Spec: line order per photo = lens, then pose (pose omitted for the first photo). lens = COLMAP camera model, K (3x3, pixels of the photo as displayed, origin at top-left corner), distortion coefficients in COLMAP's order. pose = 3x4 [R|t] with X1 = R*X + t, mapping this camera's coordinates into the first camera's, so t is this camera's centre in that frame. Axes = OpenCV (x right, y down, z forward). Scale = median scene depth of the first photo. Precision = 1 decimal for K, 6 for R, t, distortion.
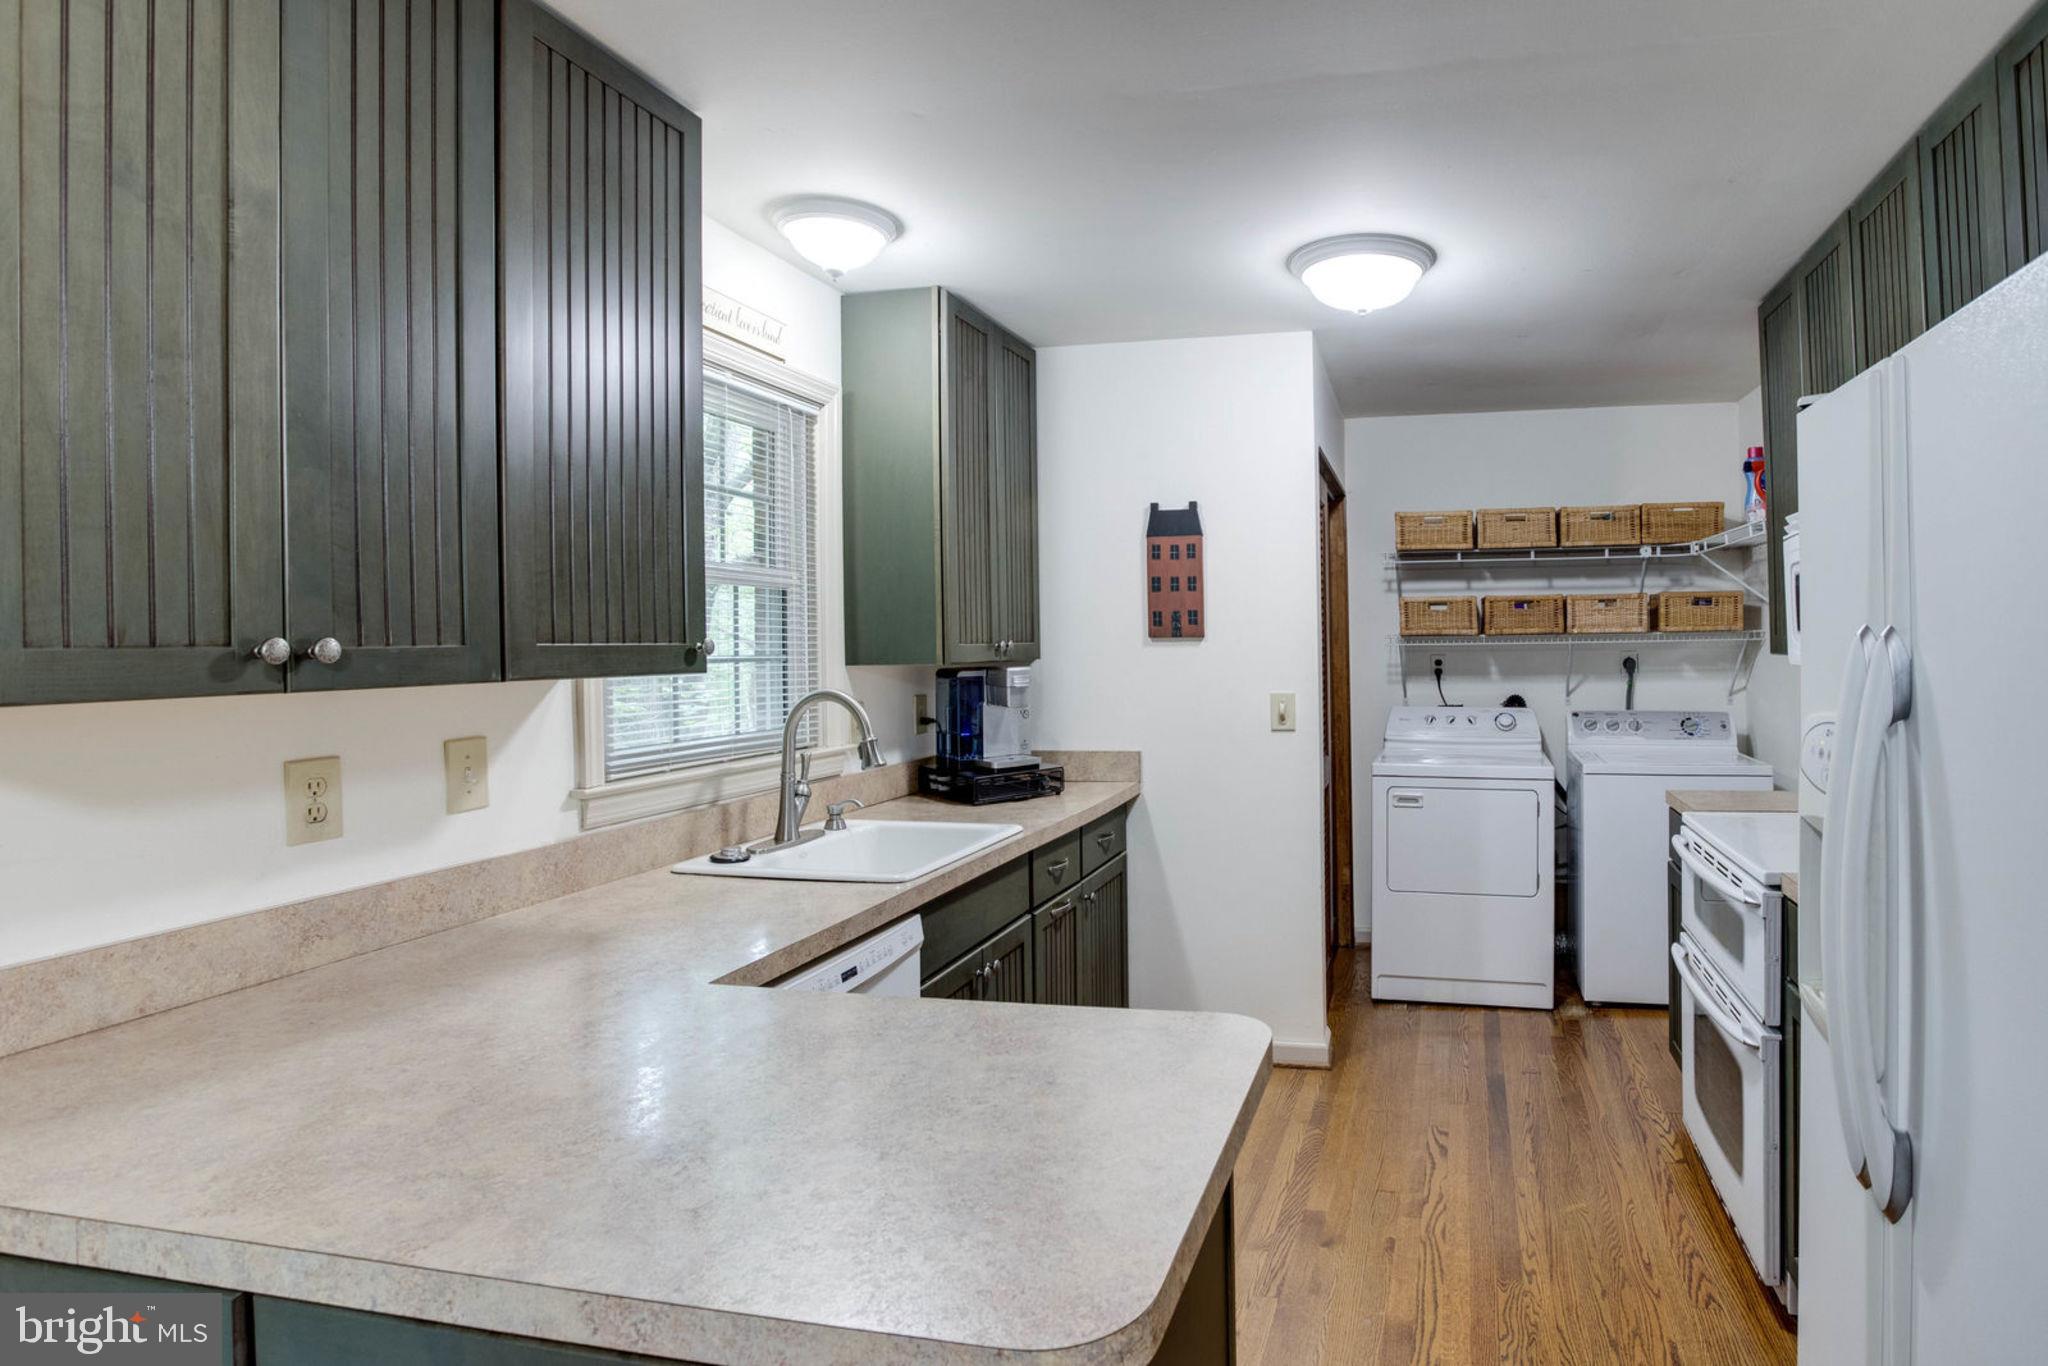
lens RADIAL K [[1077.6, 0, 1237.2], [0, 1077.6, 628.9], [0, 0, 1]] dist [-0.050946, 0.000320]
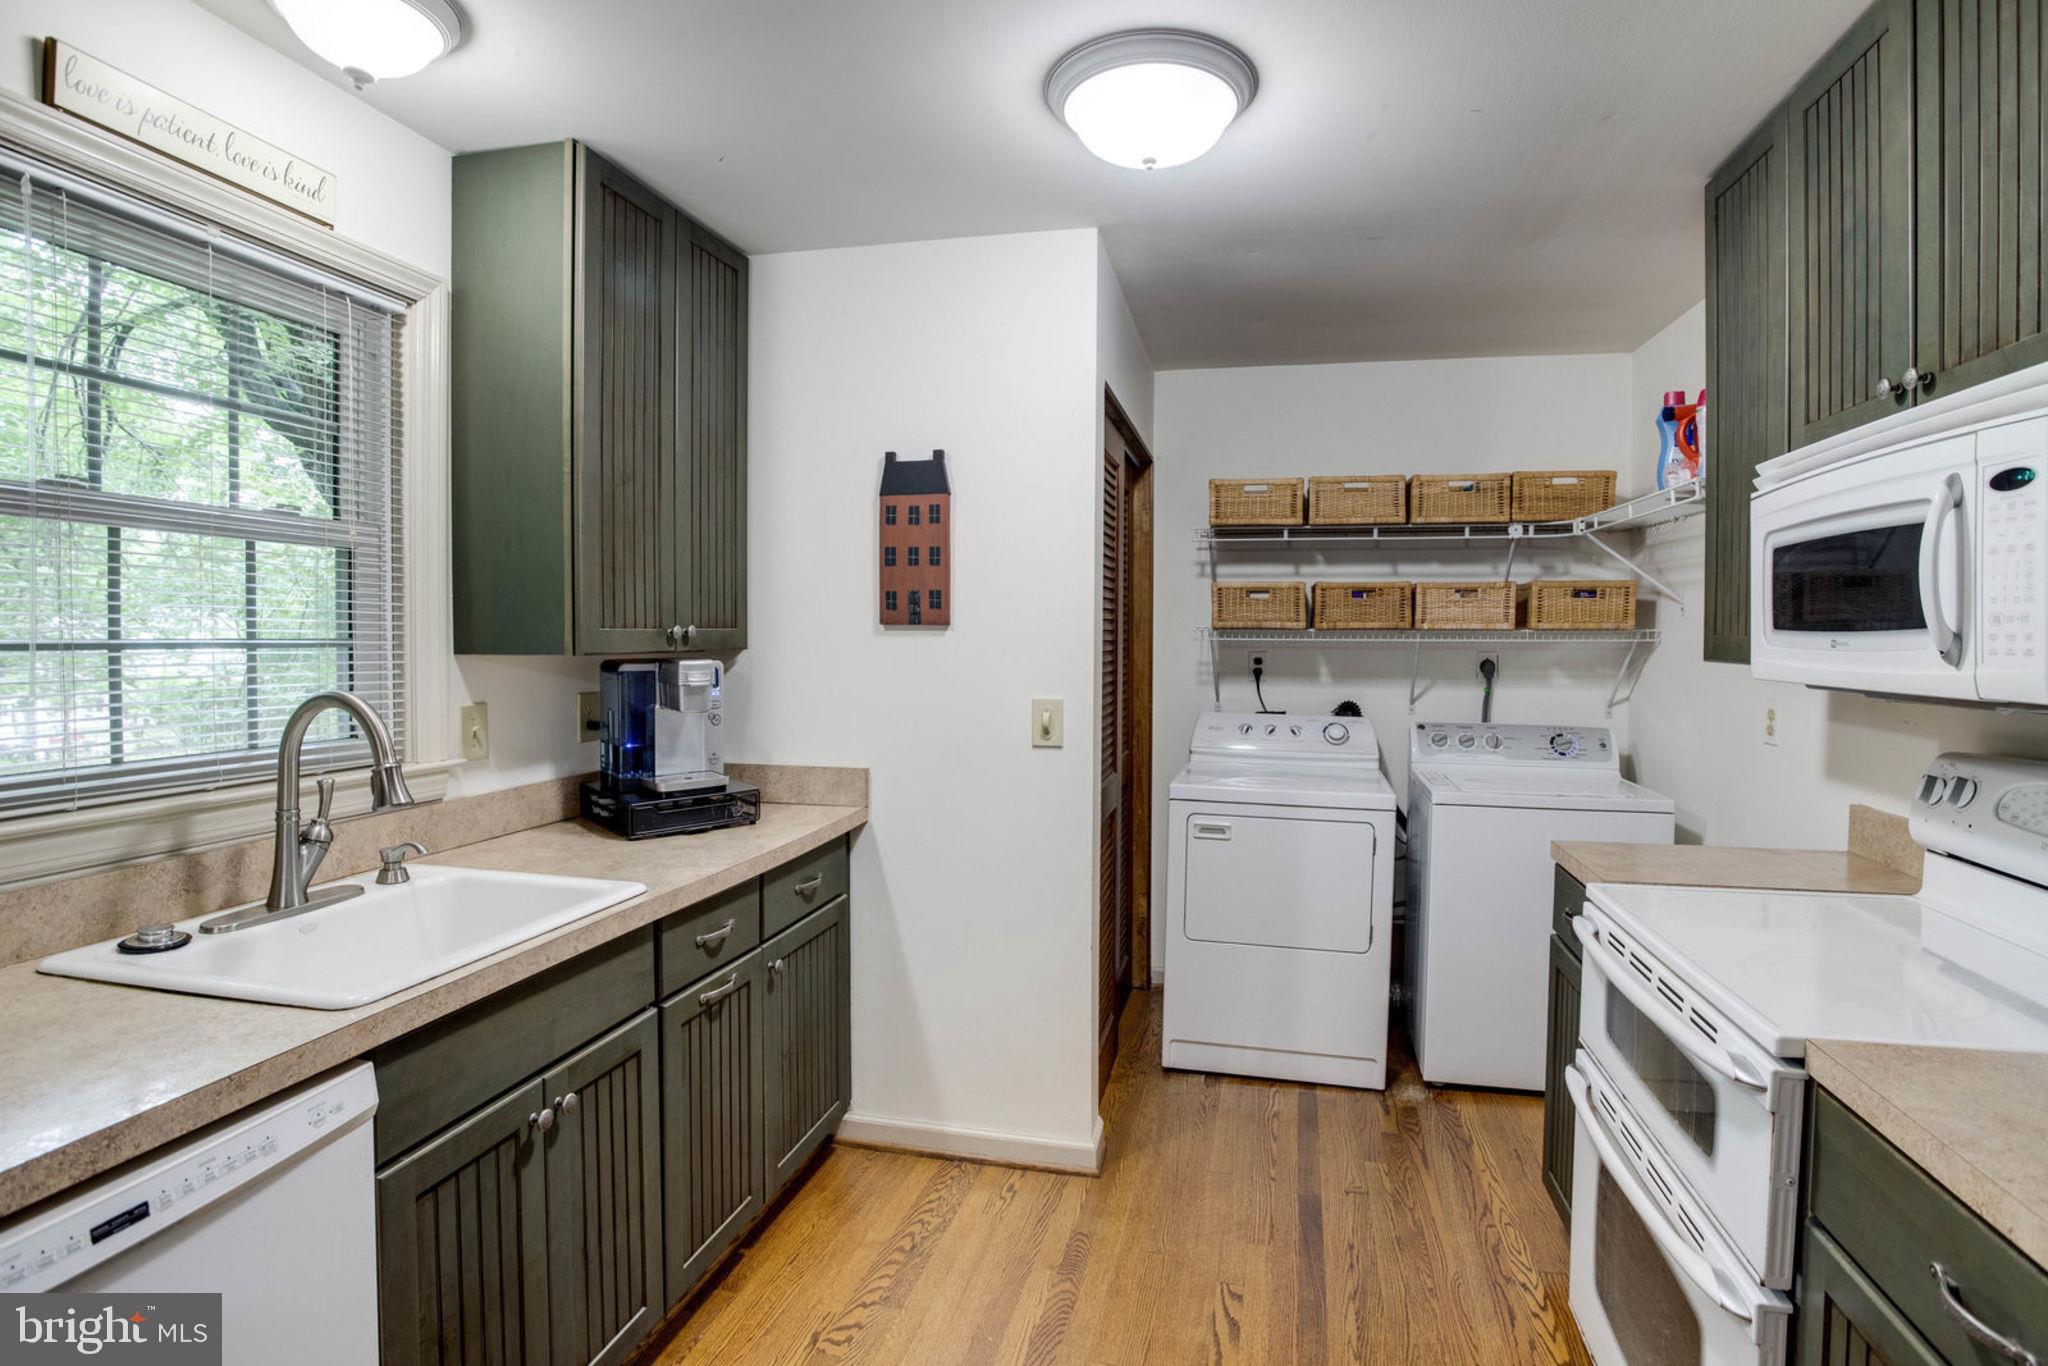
lens RADIAL K [[1024.1, 0, 1031.4], [0, 1024.1, 669.1], [0, 0, 1]] dist [-0.059937, 0.026271]
pose [[0.998848, 0.019014, -0.044057, 0.049373], [-0.016917, 0.998728, 0.047506, 0.002735], [0.044904, -0.046706, 0.997899, 0.211180]]
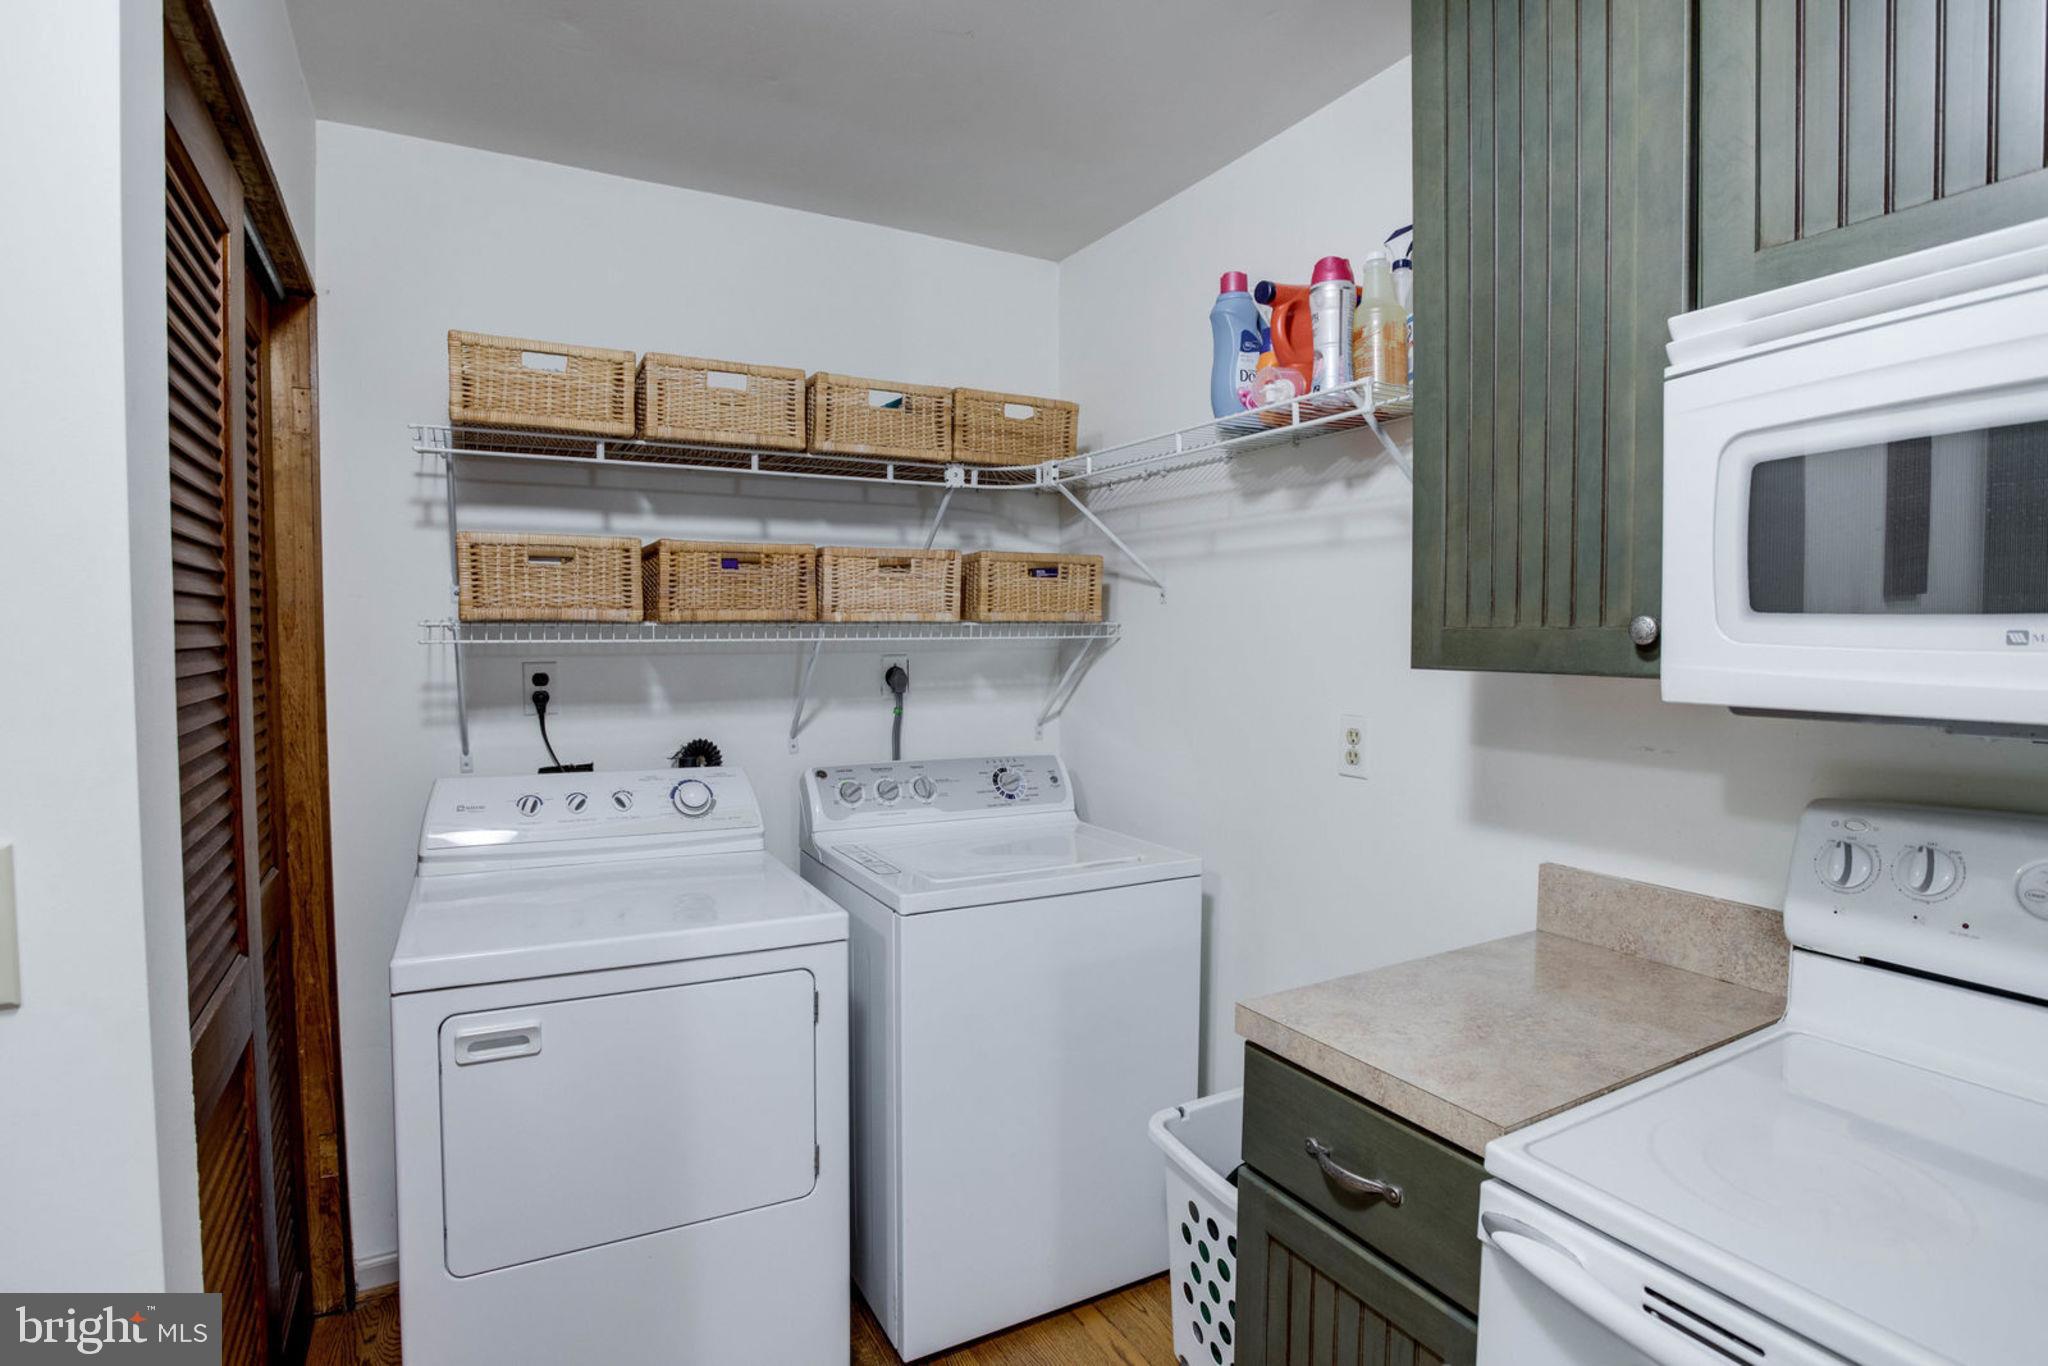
lens RADIAL K [[1071.6, 0, 1053.8], [0, 1071.6, 679.9], [0, 0, 1]] dist [-0.076517, 0.039512]
pose [[0.765184, -0.015106, 0.643634, 0.065251], [-0.016306, 0.998949, 0.042831, 0.008390], [-0.643605, -0.043268, 0.764134, 0.547704]]
